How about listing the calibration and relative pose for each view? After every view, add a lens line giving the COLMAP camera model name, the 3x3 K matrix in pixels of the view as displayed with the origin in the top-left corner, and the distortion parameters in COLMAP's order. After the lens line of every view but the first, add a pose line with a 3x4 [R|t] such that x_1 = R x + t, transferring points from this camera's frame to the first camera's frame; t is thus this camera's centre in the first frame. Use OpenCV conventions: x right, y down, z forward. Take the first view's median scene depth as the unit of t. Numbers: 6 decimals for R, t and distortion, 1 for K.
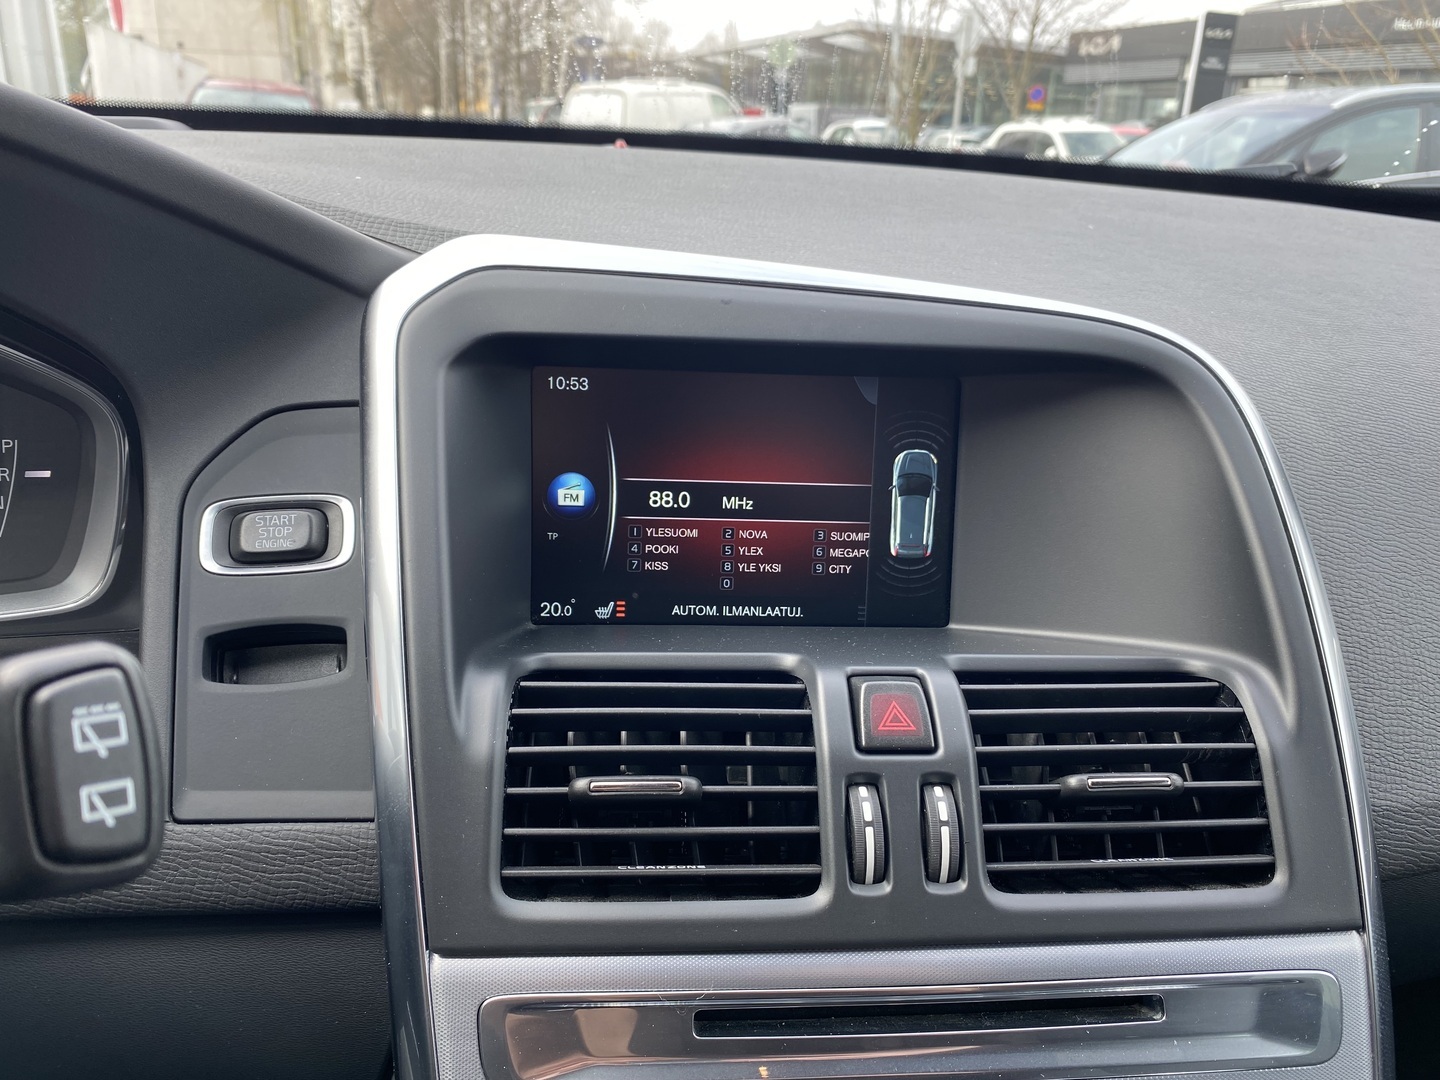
lens RADIAL K [[1089.6, 0, 720.3], [0, 1089.6, 532.7], [0, 0, 1]] dist [0.011875, 0.012362]
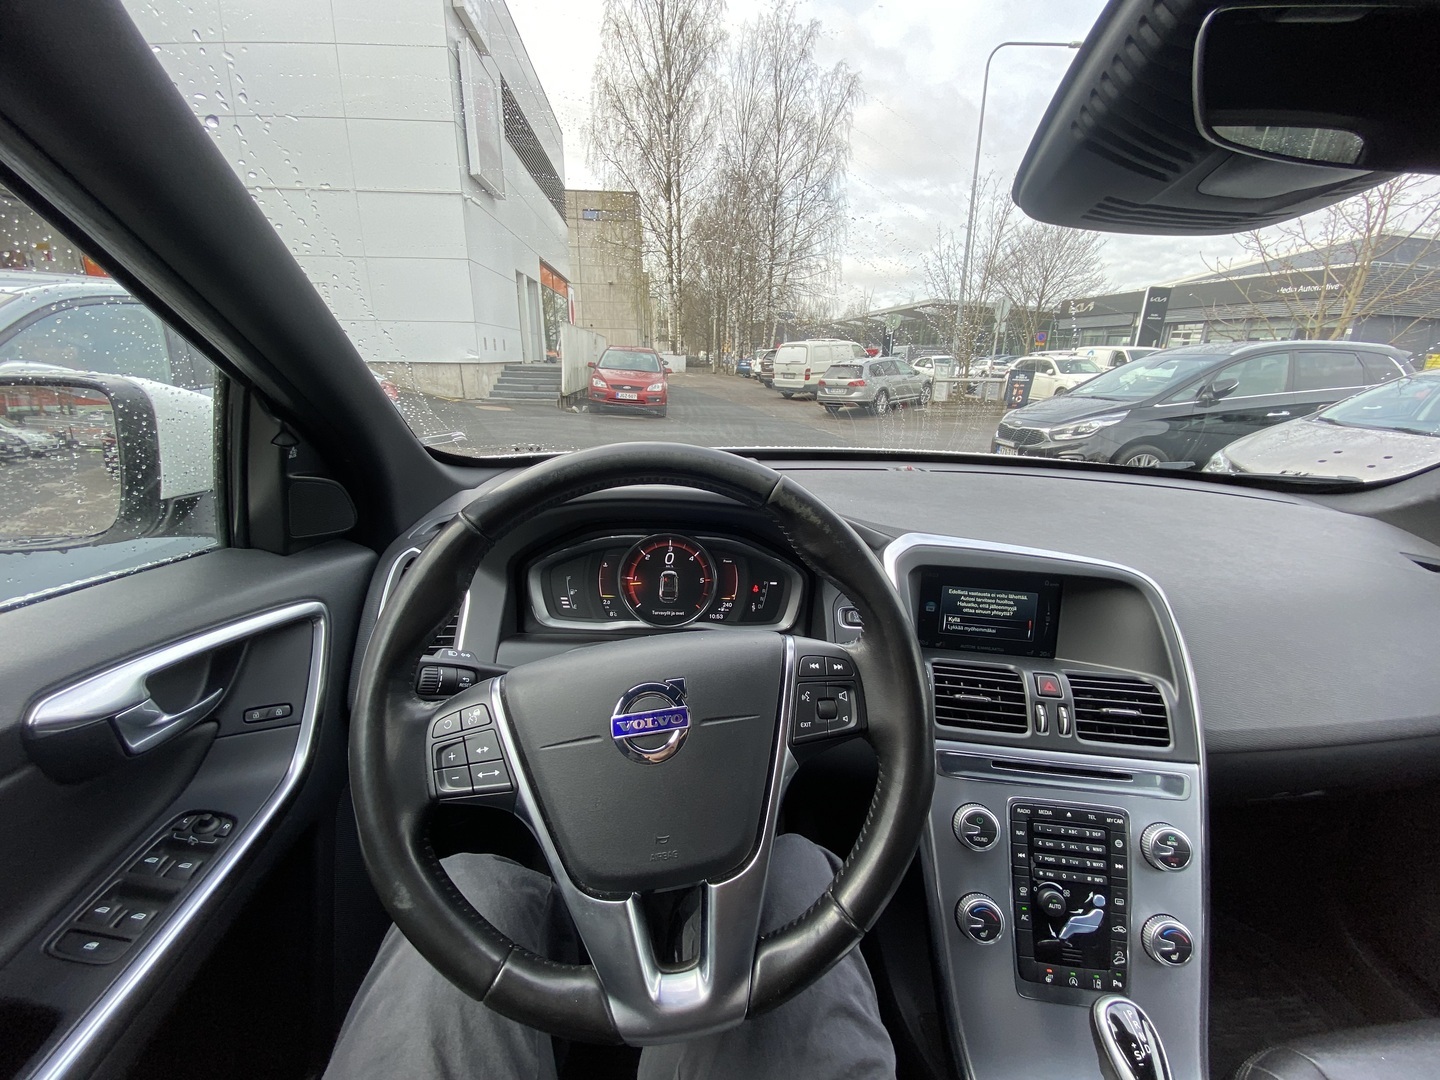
lens RADIAL K [[580.8, 0, 712.5], [0, 580.8, 547.1], [0, 0, 1]] dist [0.000331, -0.001051]
pose [[0.974784, 0.048604, -0.217794, -0.476151], [-0.056875, 0.997873, -0.031865, -0.147491], [0.215781, 0.043448, 0.975475, -1.010338]]
